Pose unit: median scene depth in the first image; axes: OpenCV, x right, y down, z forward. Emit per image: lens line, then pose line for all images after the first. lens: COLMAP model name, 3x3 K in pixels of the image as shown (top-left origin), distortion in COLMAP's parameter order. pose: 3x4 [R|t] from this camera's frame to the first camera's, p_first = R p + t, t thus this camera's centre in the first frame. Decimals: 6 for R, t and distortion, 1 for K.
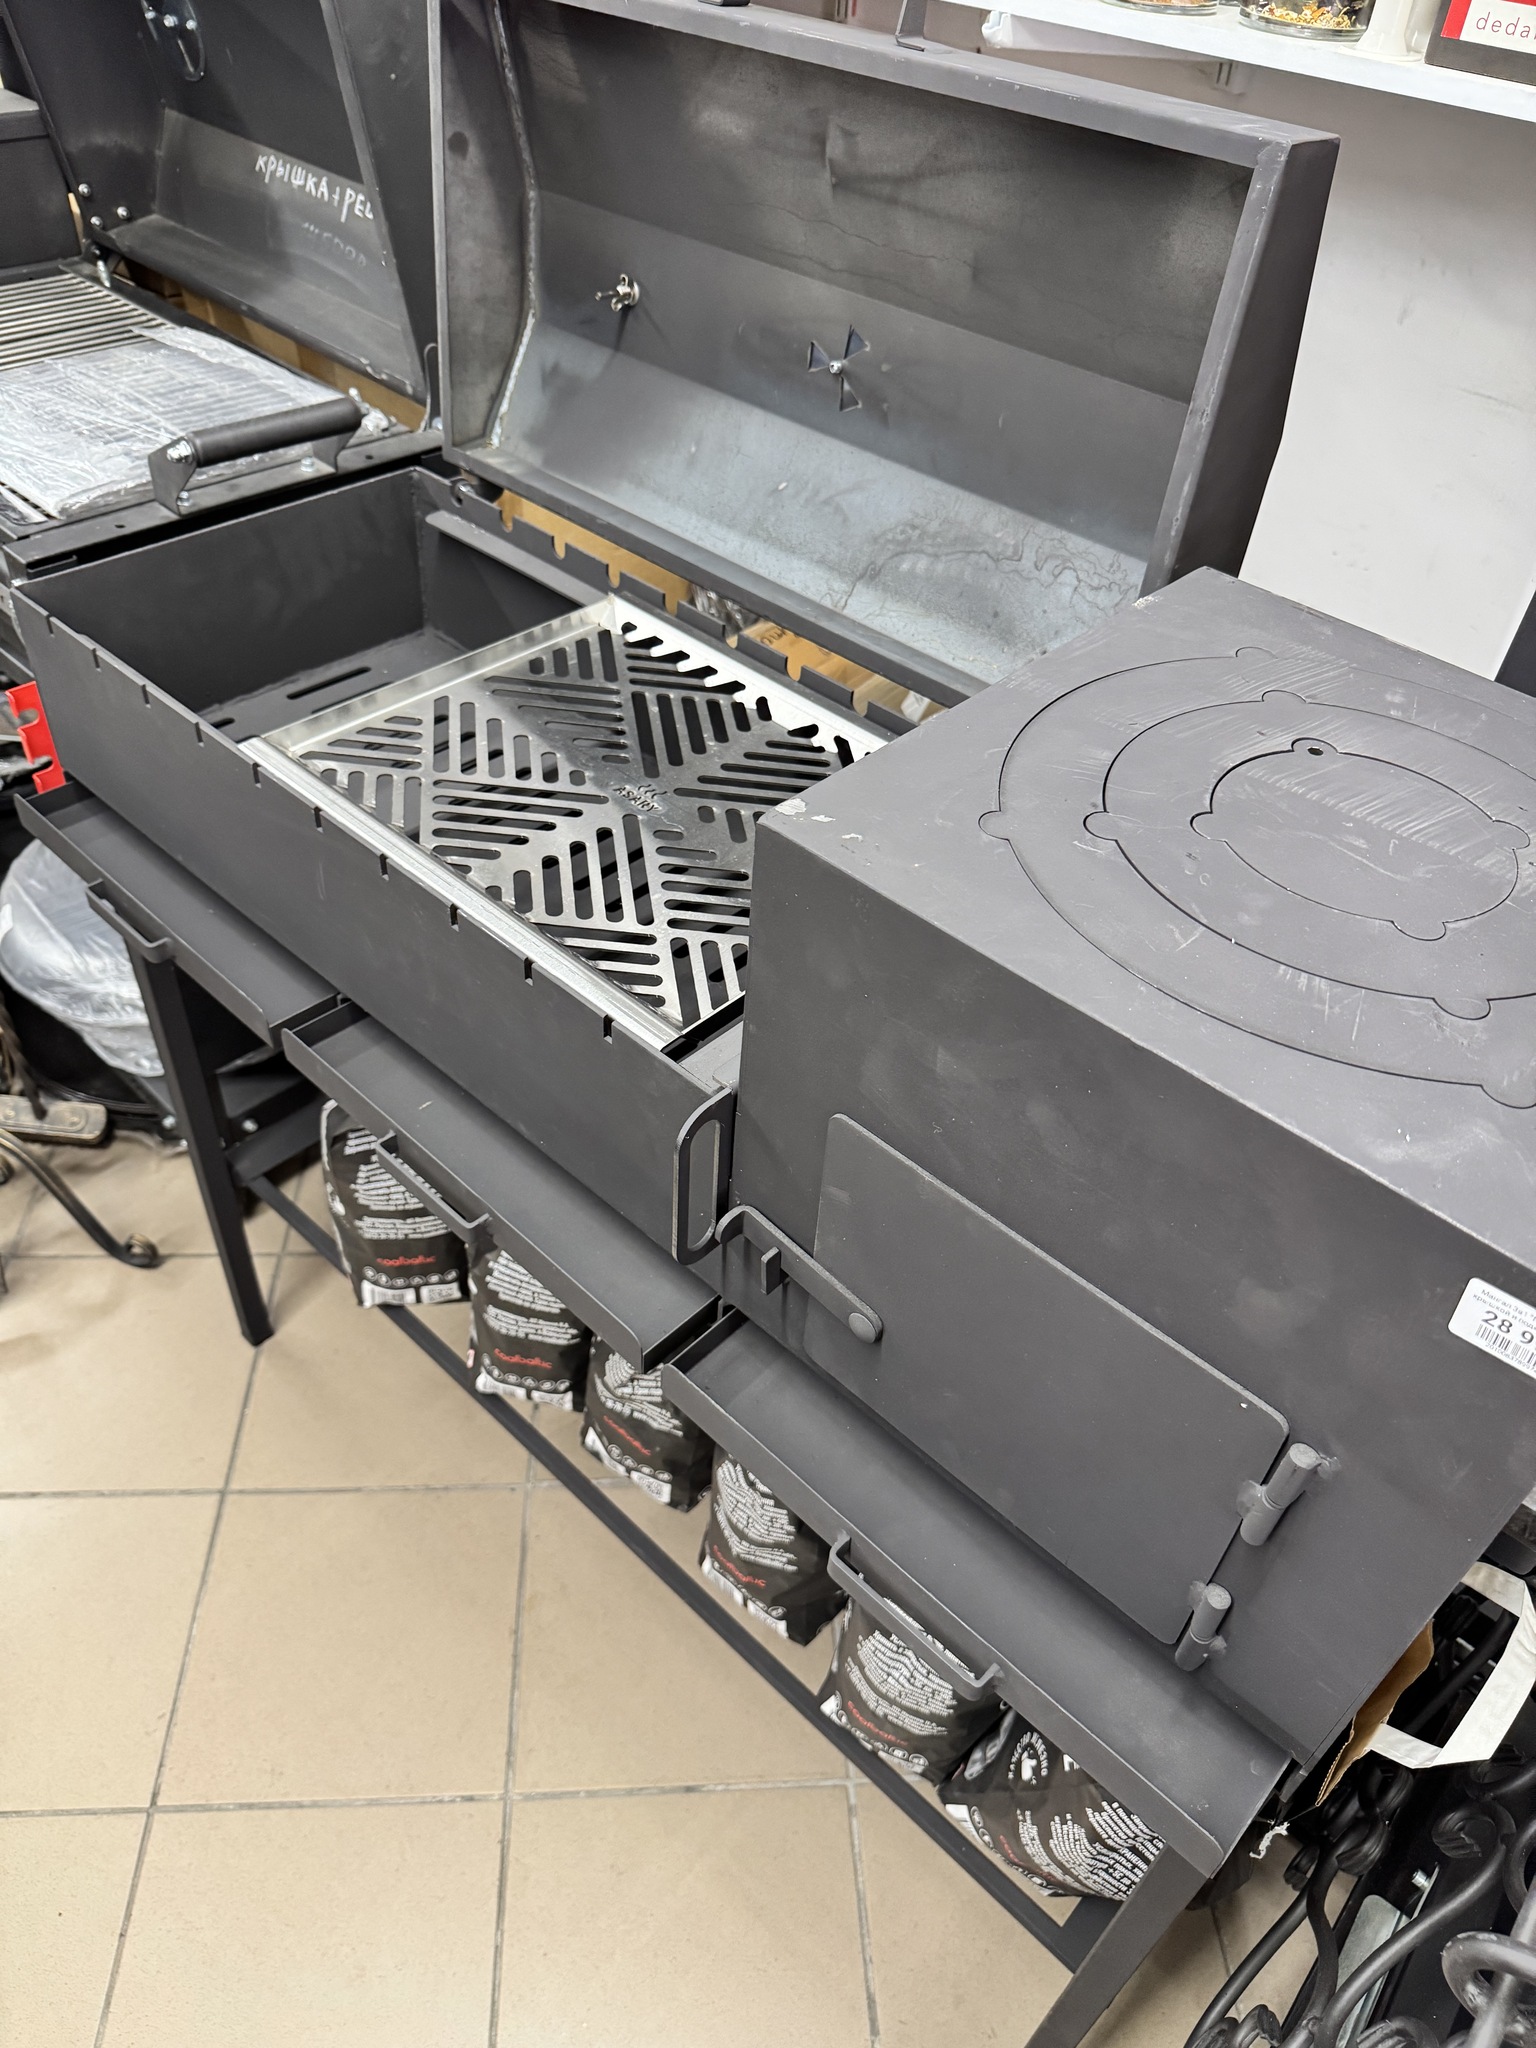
lens RADIAL K [[1481.6, 0, 768.0], [0, 1481.6, 1024.0], [0, 0, 1]] dist [0.002553, -0.002181]
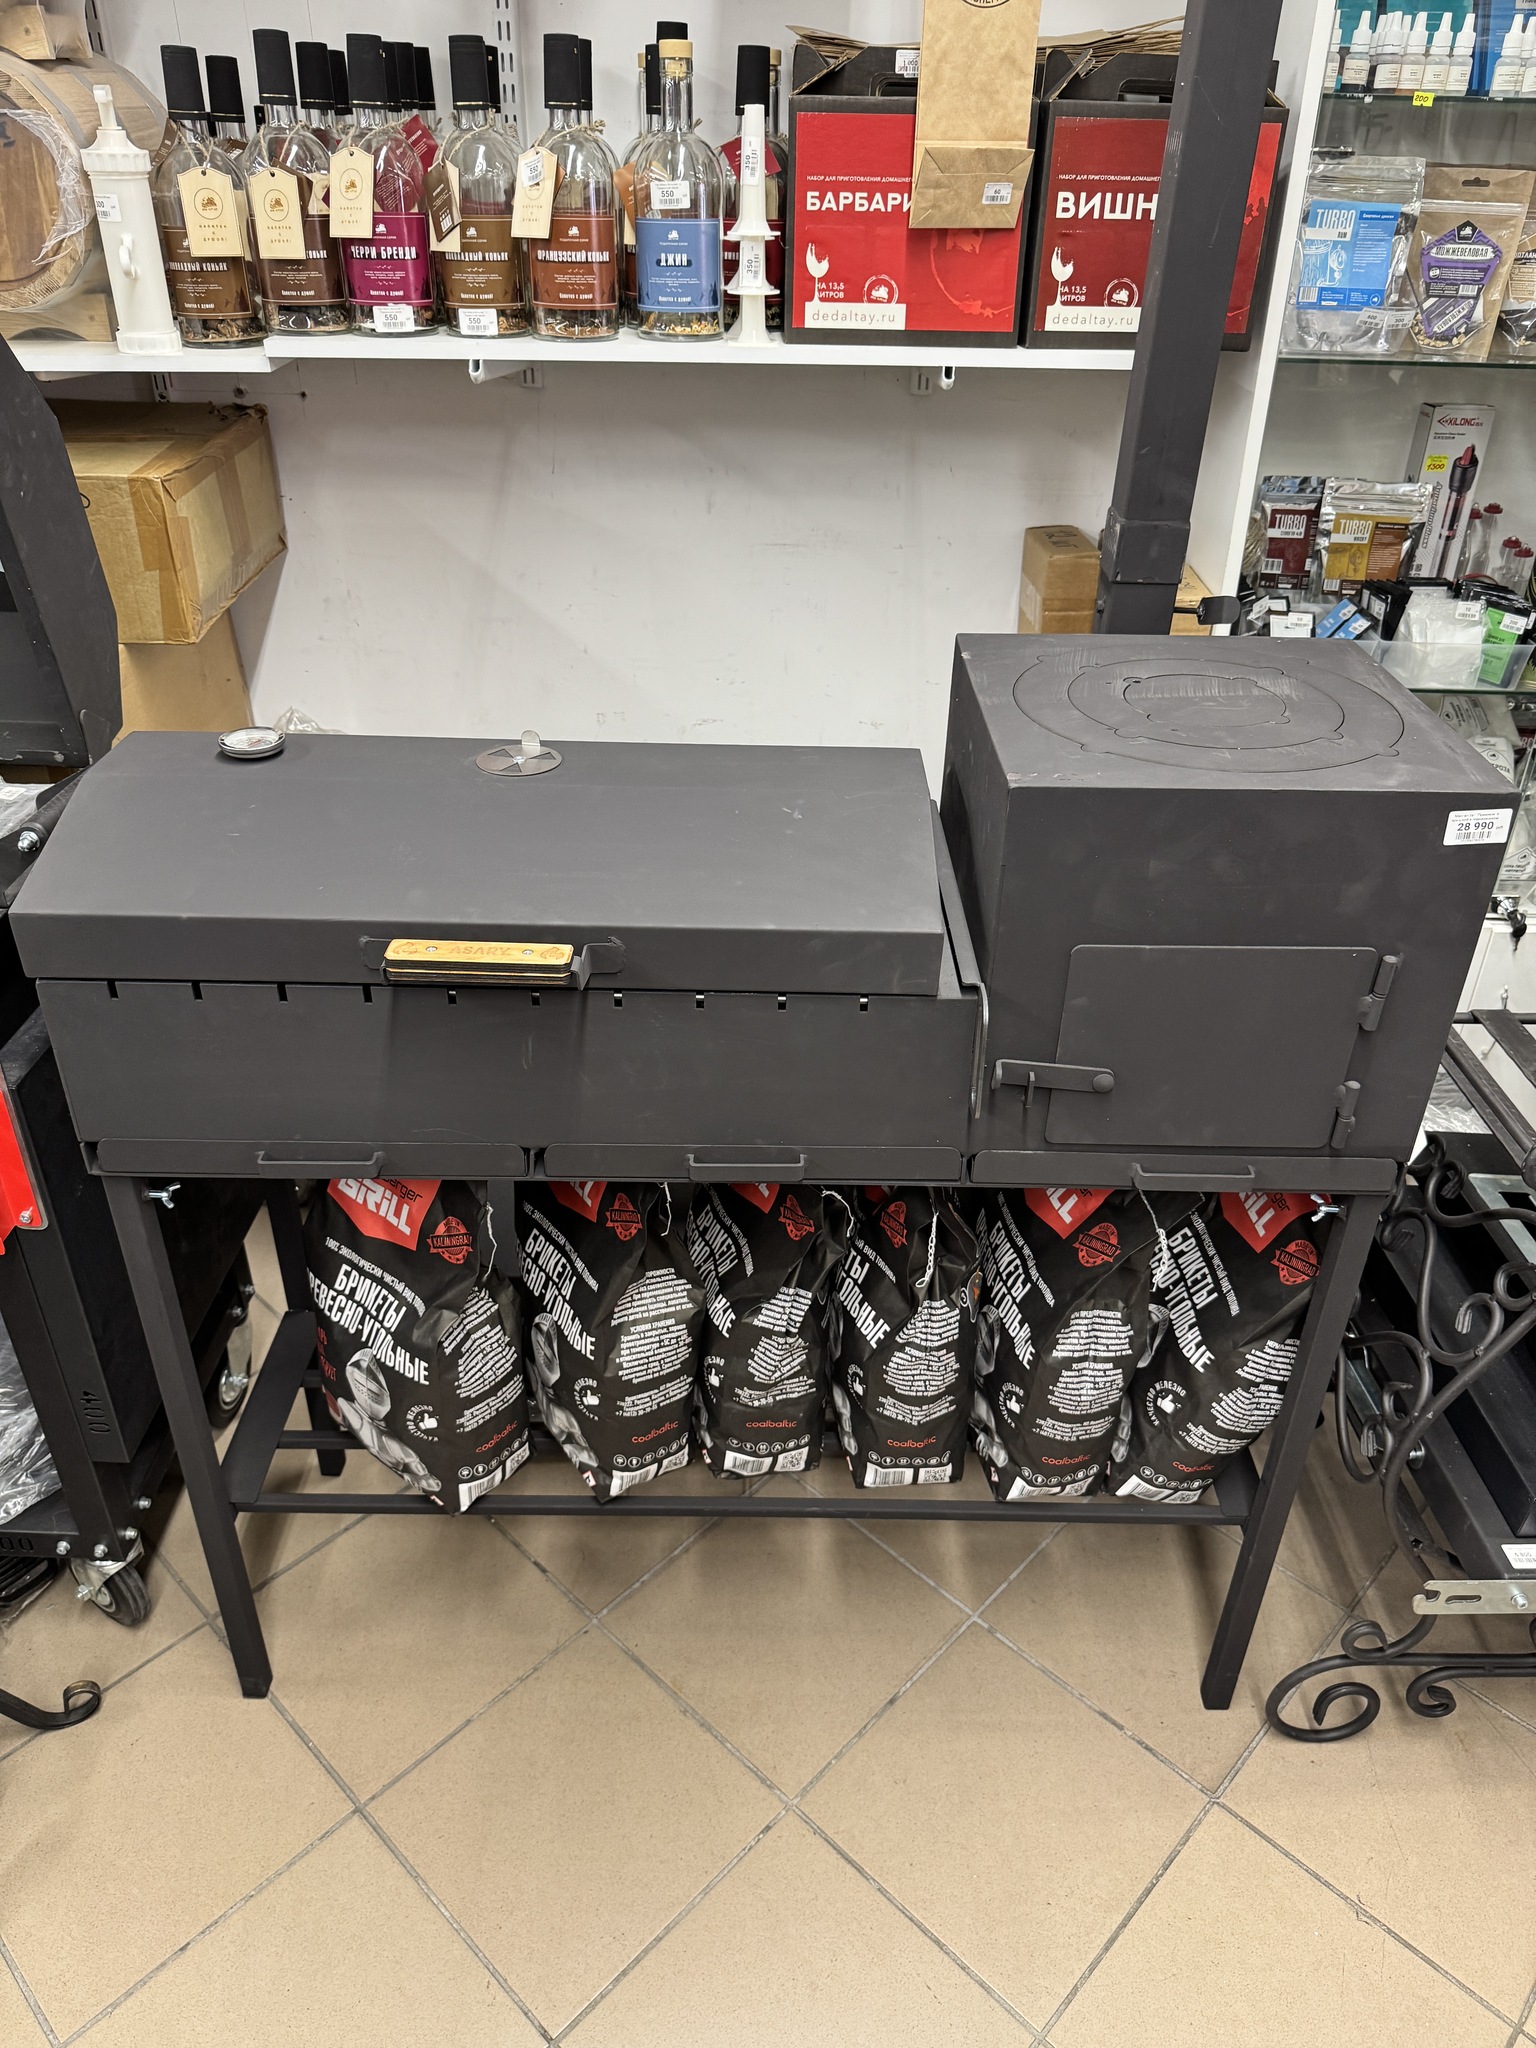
lens RADIAL K [[1411.0, 0, 842.7], [0, 1411.0, 1050.4], [0, 0, 1]] dist [0.231158, -0.374560]
pose [[0.742370, -0.415956, 0.525231, -0.675999], [0.474891, 0.879677, 0.025440, -0.001270], [-0.472615, 0.230542, 0.850579, -0.153585]]
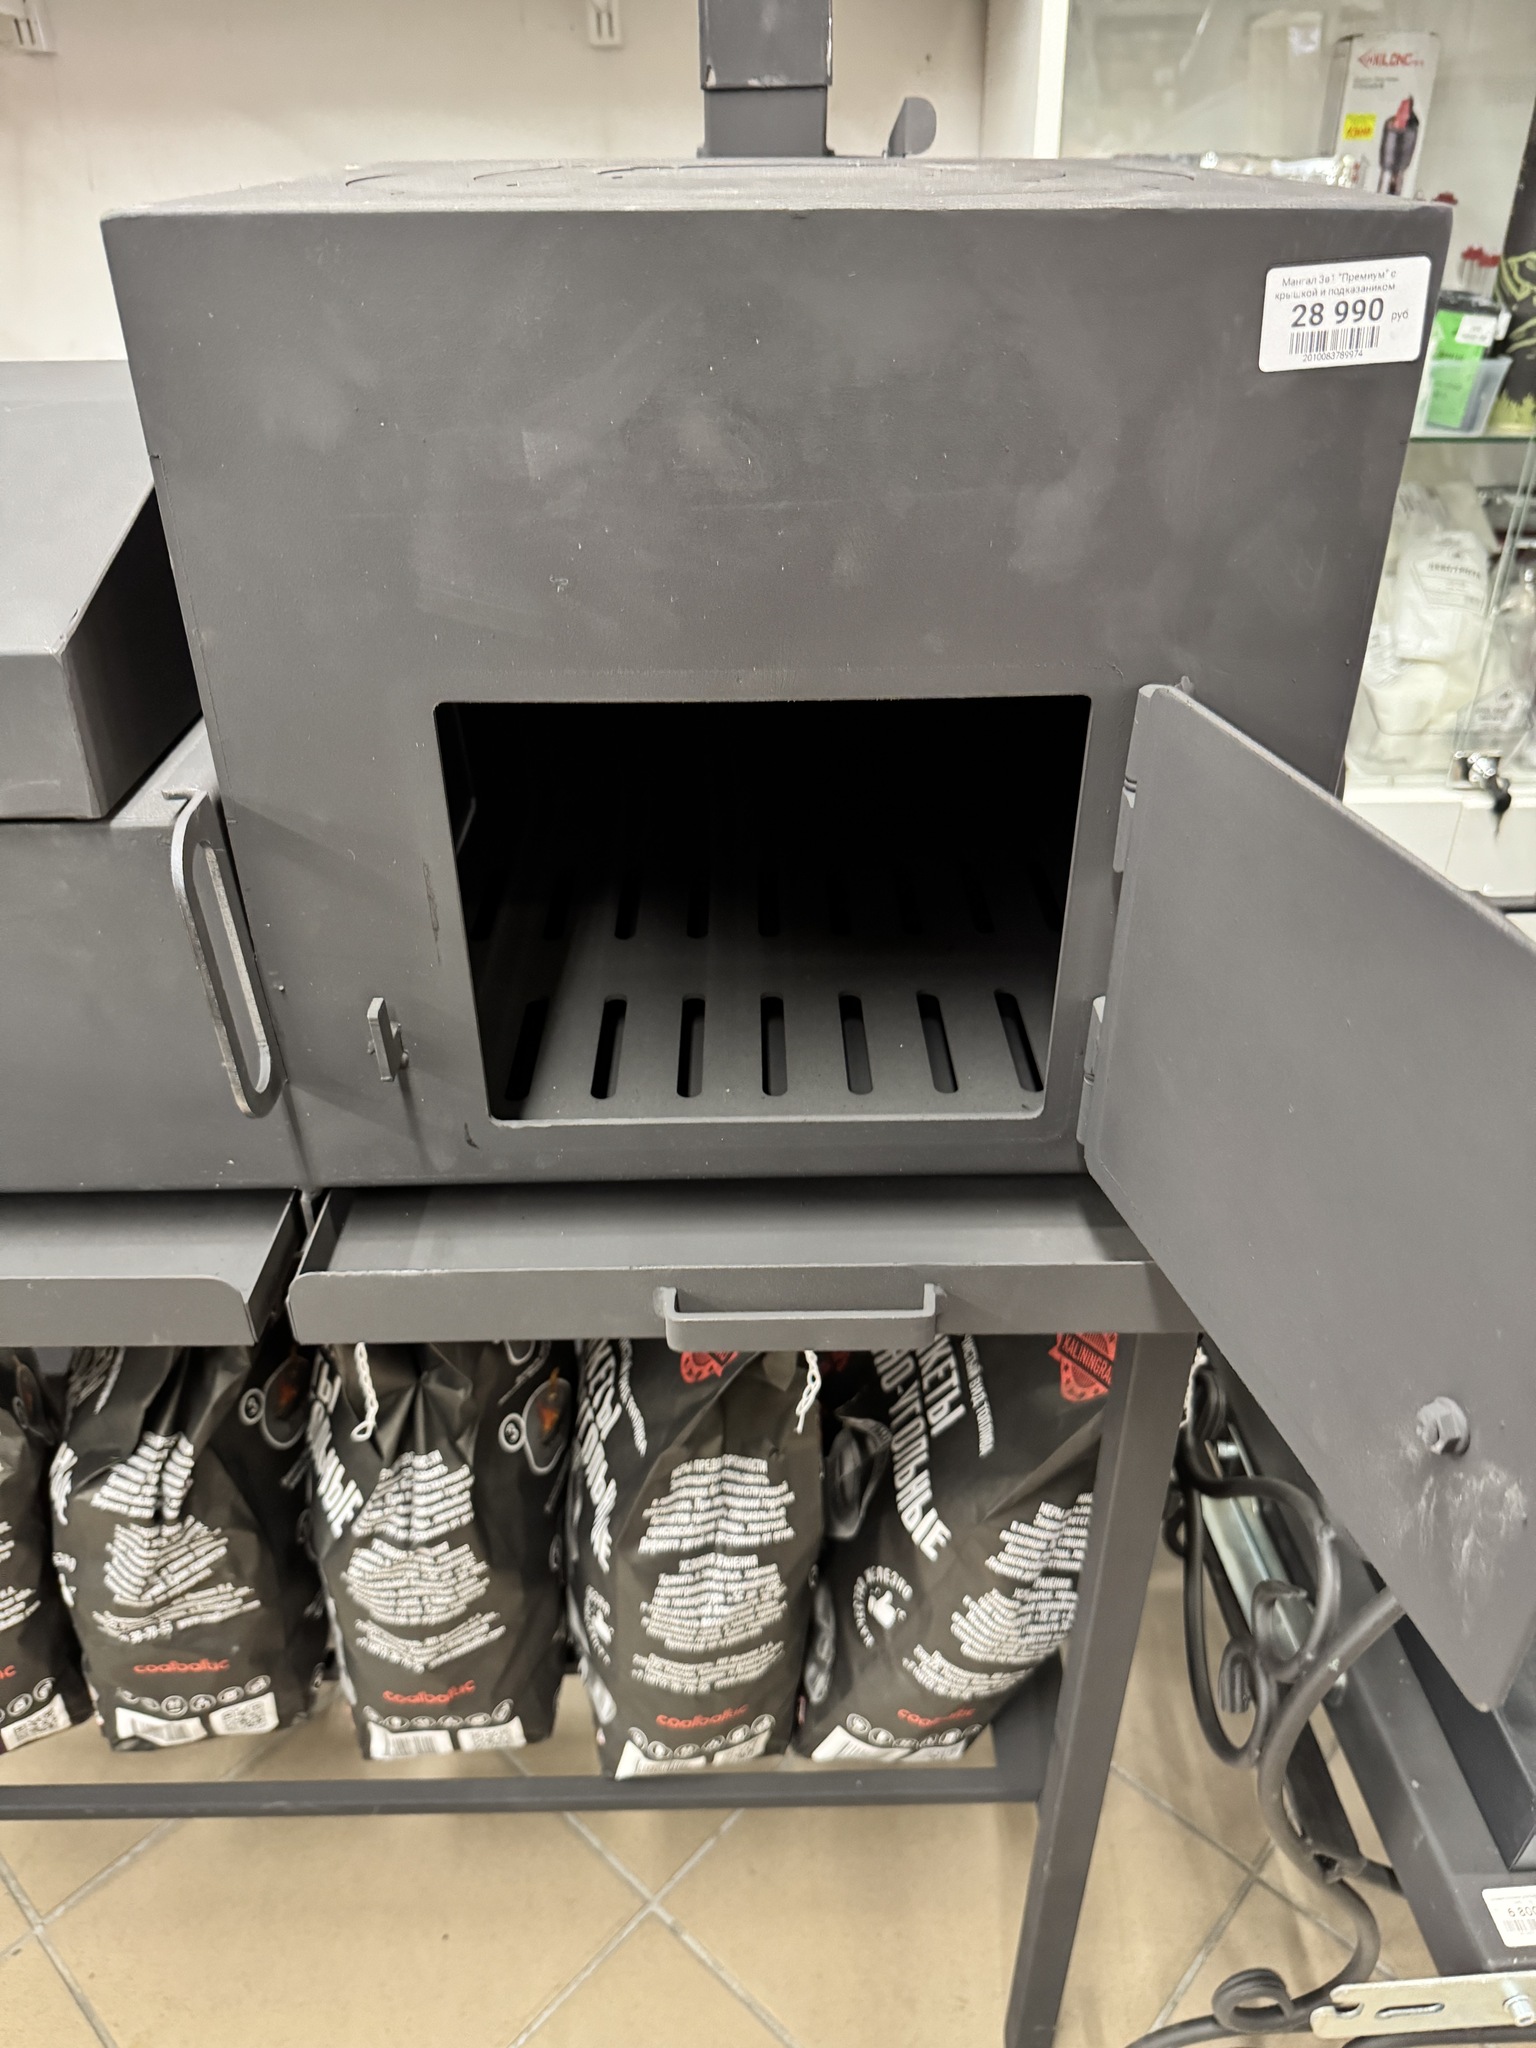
lens RADIAL K [[1551.0, 0, 768.0], [0, 1551.0, 1024.0], [0, 0, 1]] dist [0.093967, -0.119319]
pose [[0.733988, -0.440716, 0.516750, -0.174254], [0.503105, 0.863940, 0.022215, 0.171680], [-0.456231, 0.243674, 0.855848, 0.212702]]
